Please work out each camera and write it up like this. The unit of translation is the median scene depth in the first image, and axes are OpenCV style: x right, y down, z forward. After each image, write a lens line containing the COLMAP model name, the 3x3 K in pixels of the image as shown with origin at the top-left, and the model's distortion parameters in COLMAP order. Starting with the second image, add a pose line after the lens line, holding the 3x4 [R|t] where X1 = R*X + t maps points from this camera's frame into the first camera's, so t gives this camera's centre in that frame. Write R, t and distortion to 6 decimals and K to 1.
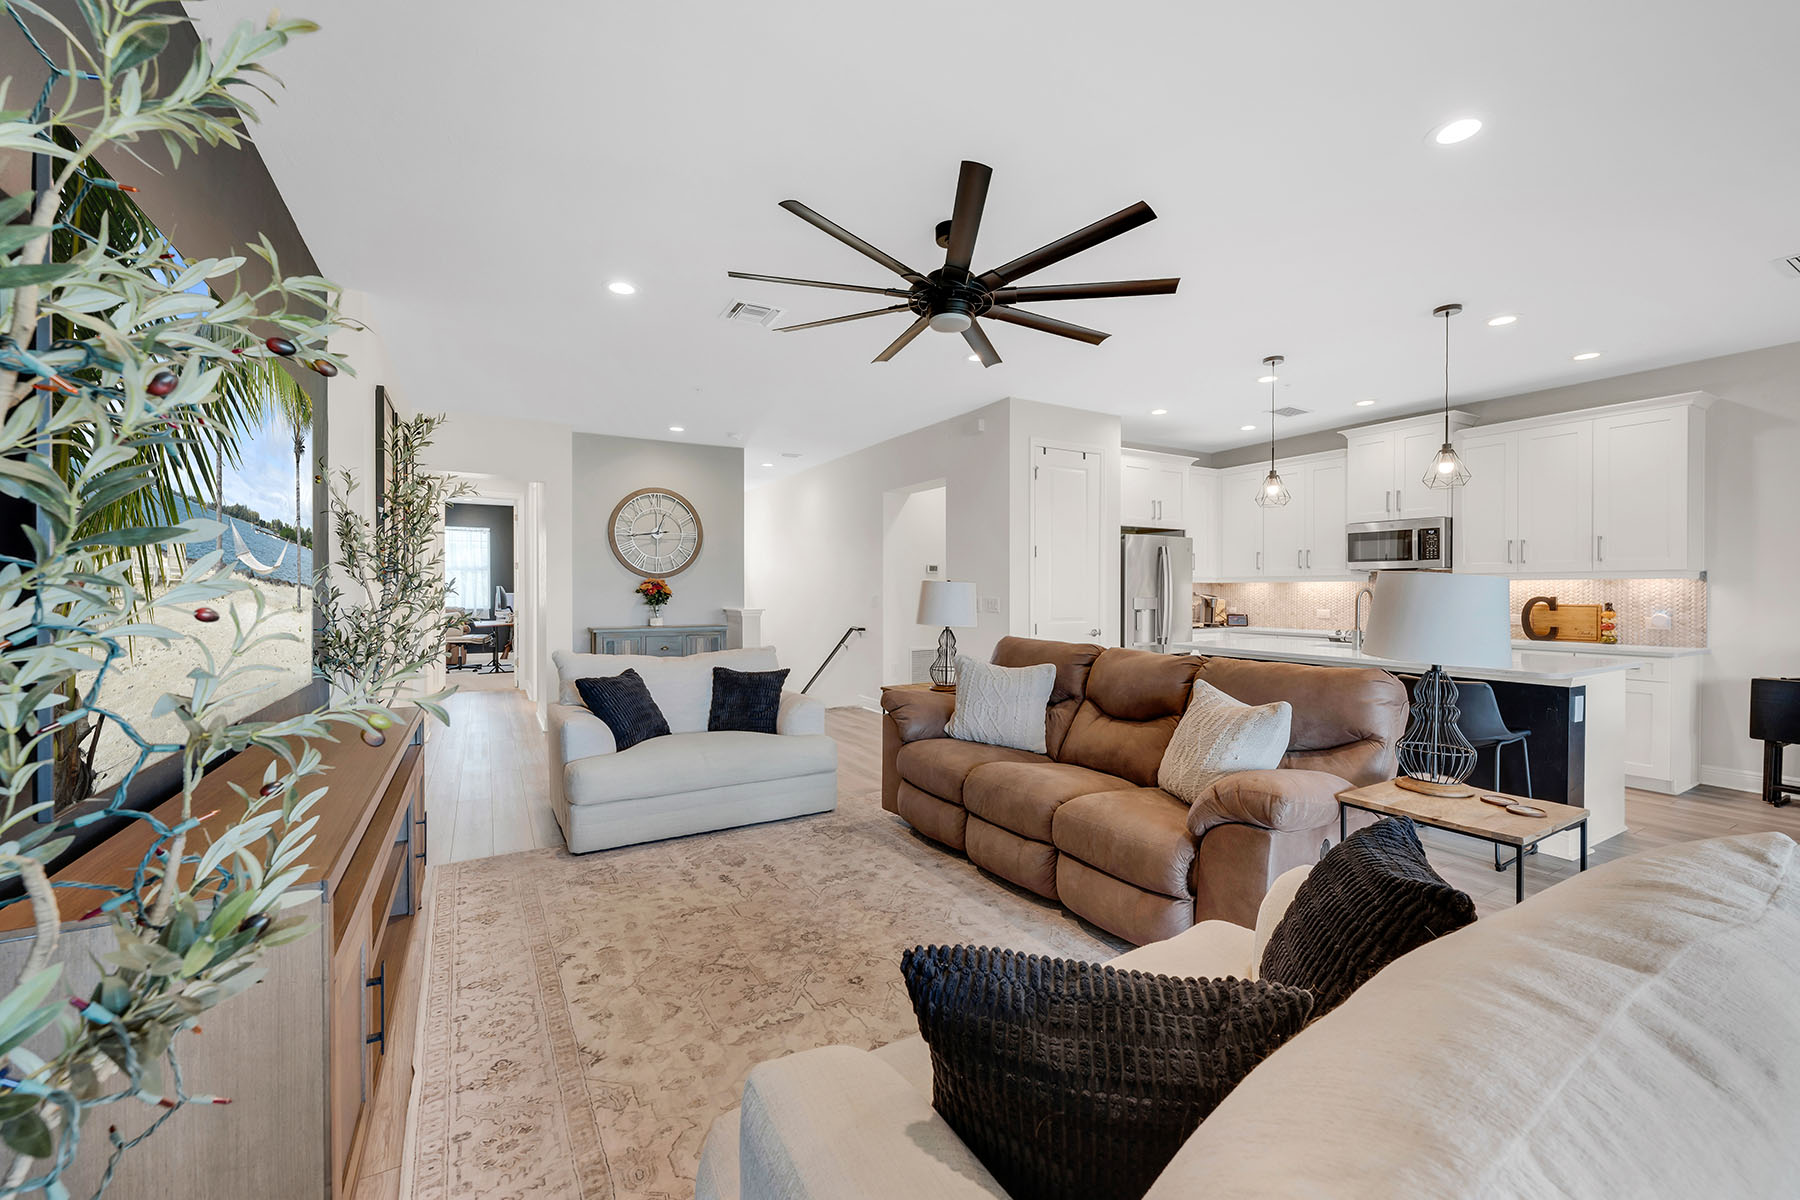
lens RADIAL K [[706.6, 0, 900.2], [0, 706.6, 595.5], [0, 0, 1]] dist [-0.030403, 0.000162]
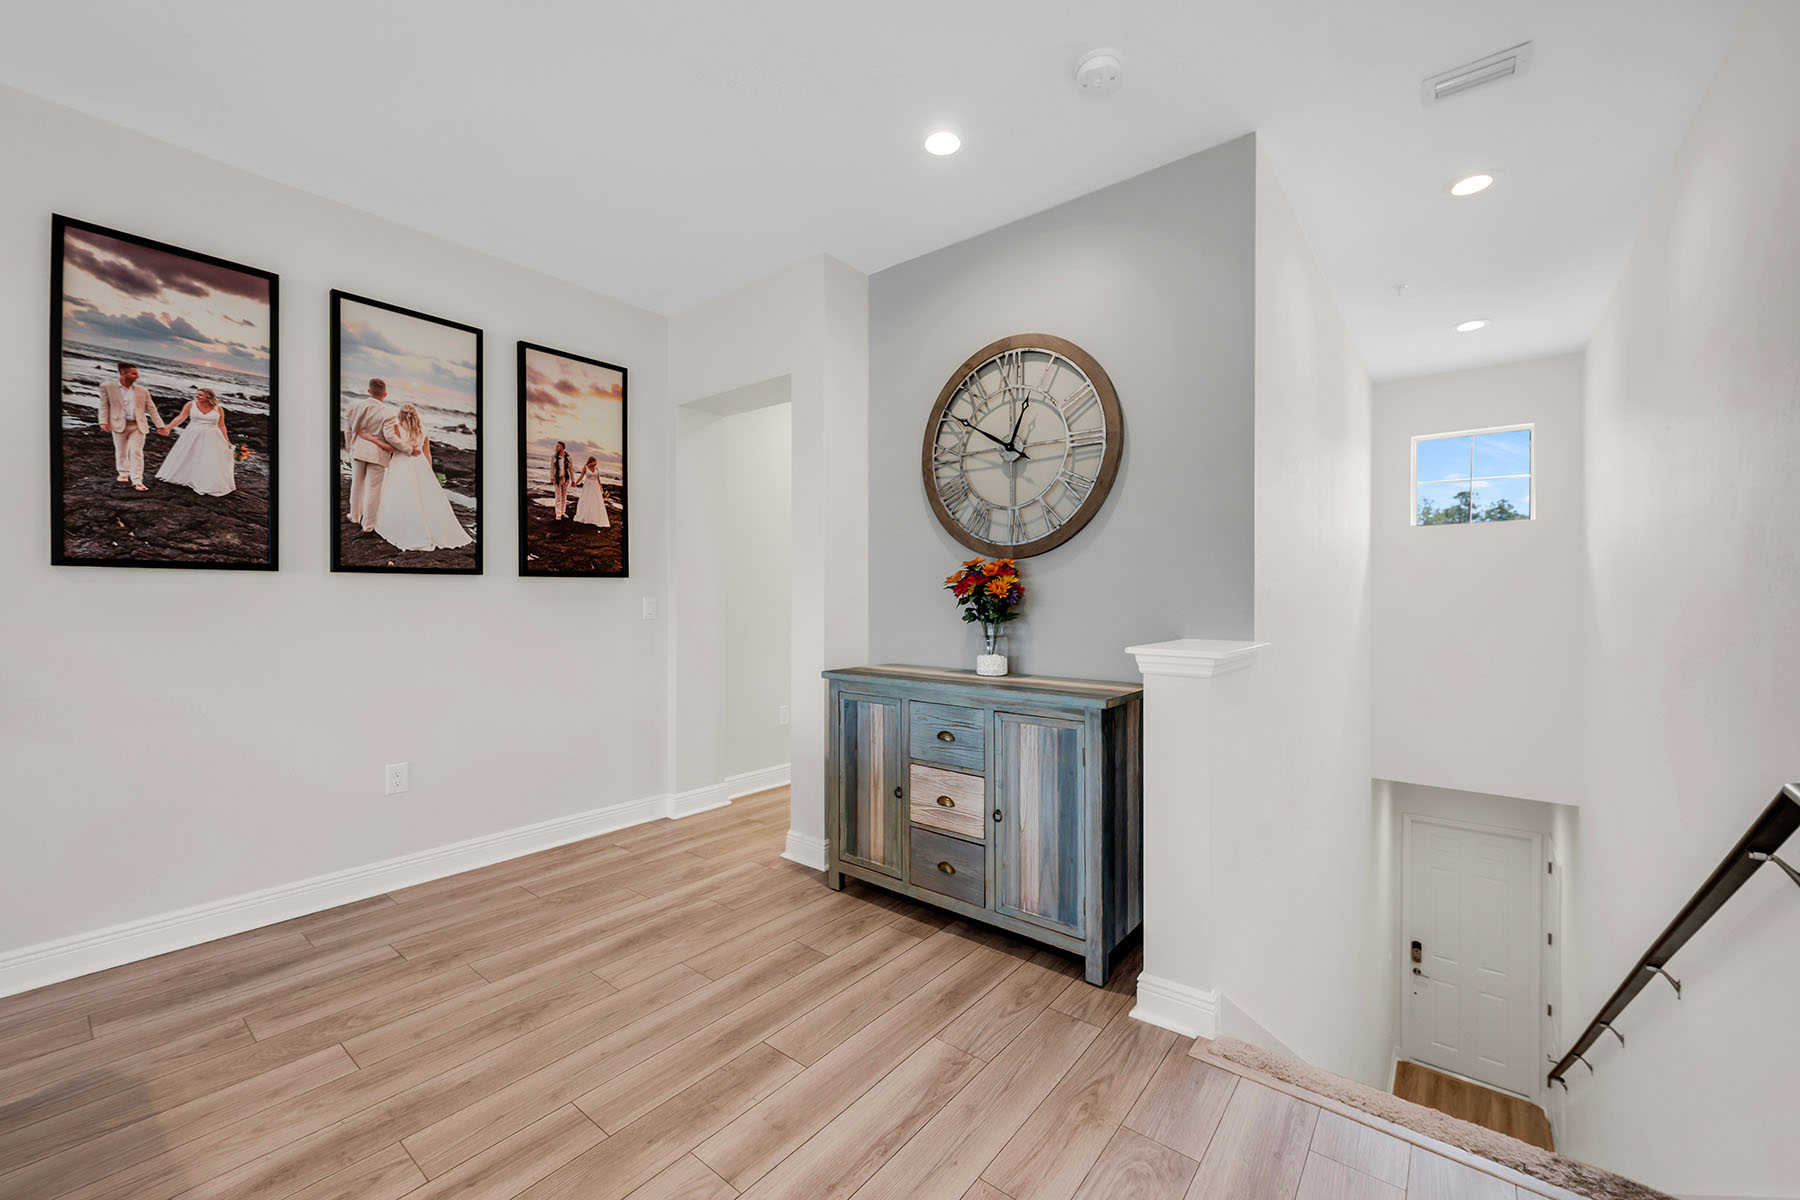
lens RADIAL K [[718.1, 0, 897.7], [0, 718.1, 589.8], [0, 0, 1]] dist [-0.000325, -0.000169]
pose [[0.362863, -0.005422, -0.931827, 0.039479], [-0.010165, 0.999901, -0.009777, -0.001895], [0.931787, 0.013020, 0.362771, 1.819744]]
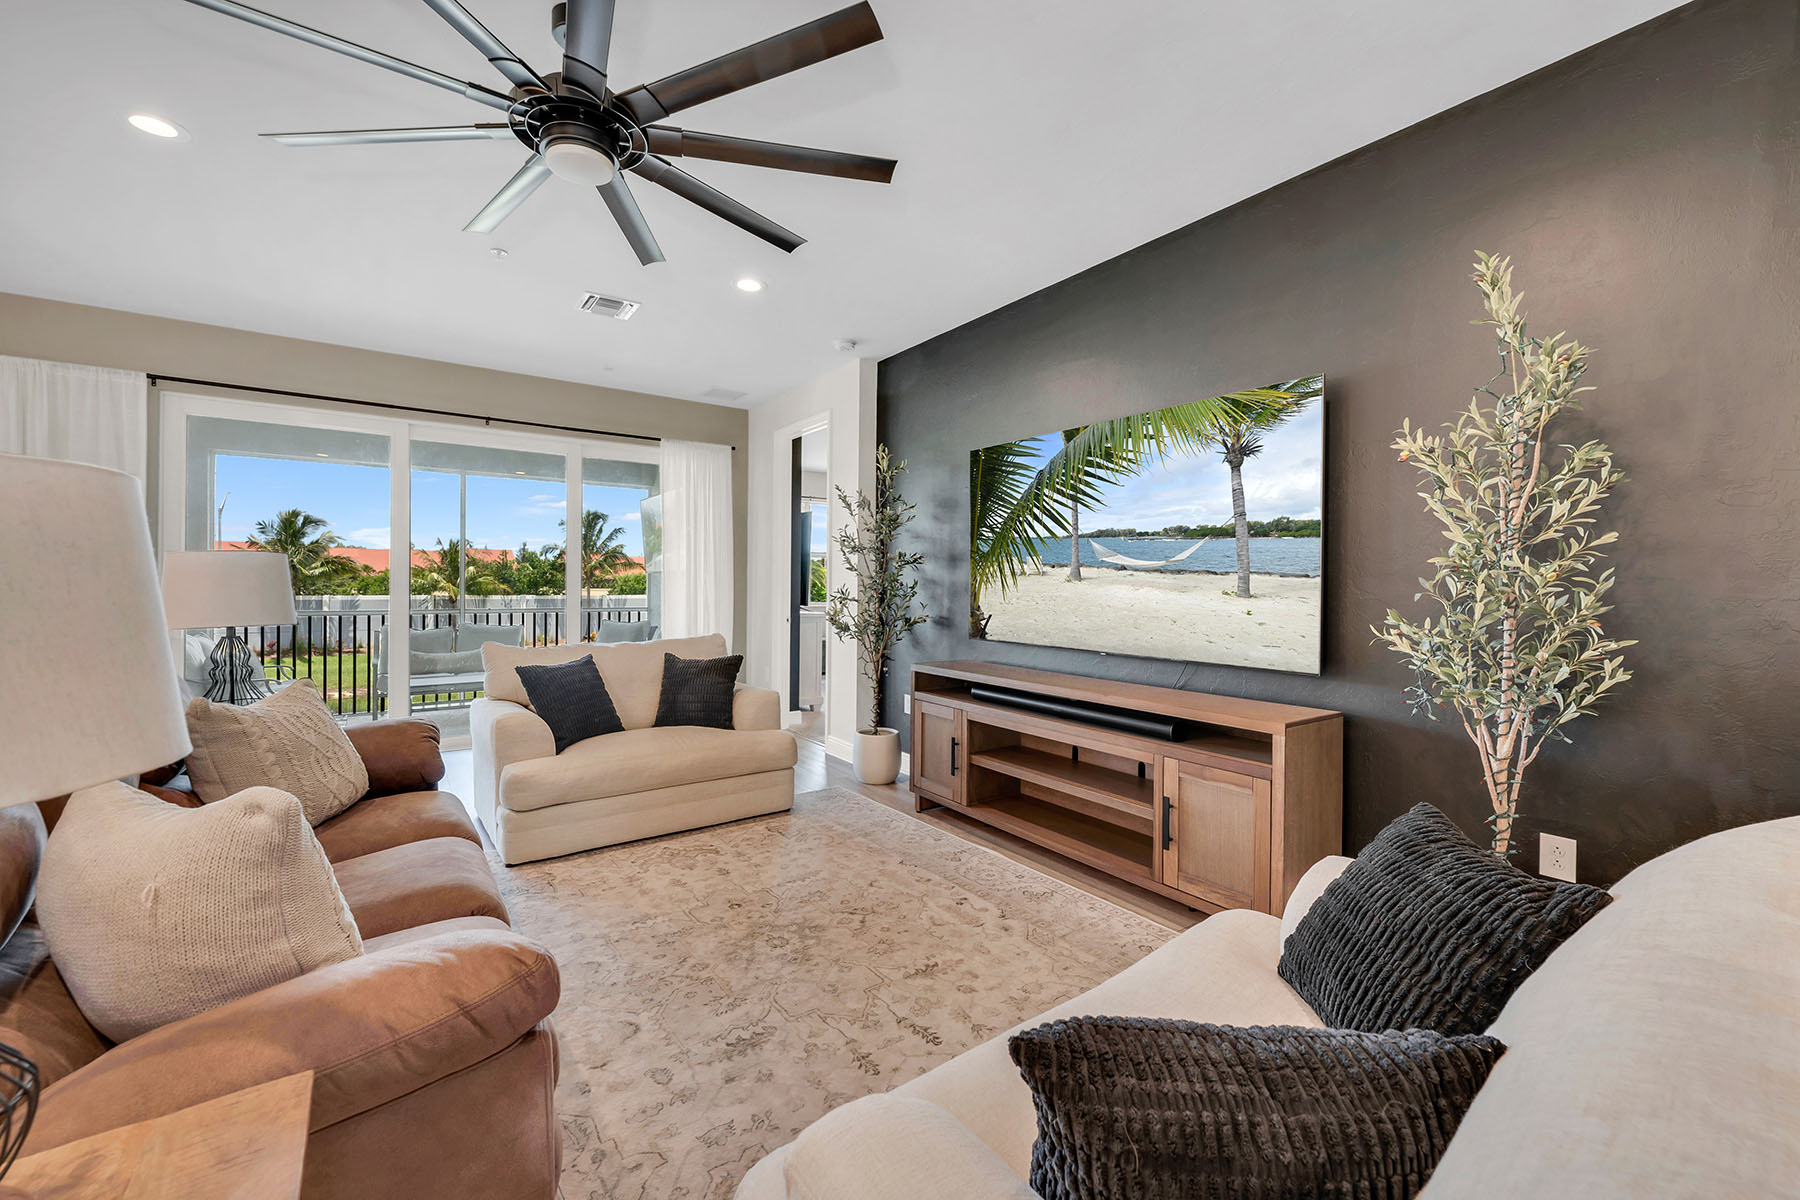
lens RADIAL K [[718.9, 0, 895.9], [0, 718.9, 578.0], [0, 0, 1]] dist [-0.002154, -0.000101]
pose [[-0.995576, -0.011948, -0.093202, -0.155422], [-0.012334, 0.999918, 0.003562, -0.003897], [0.093151, 0.004696, -0.995641, 1.612647]]
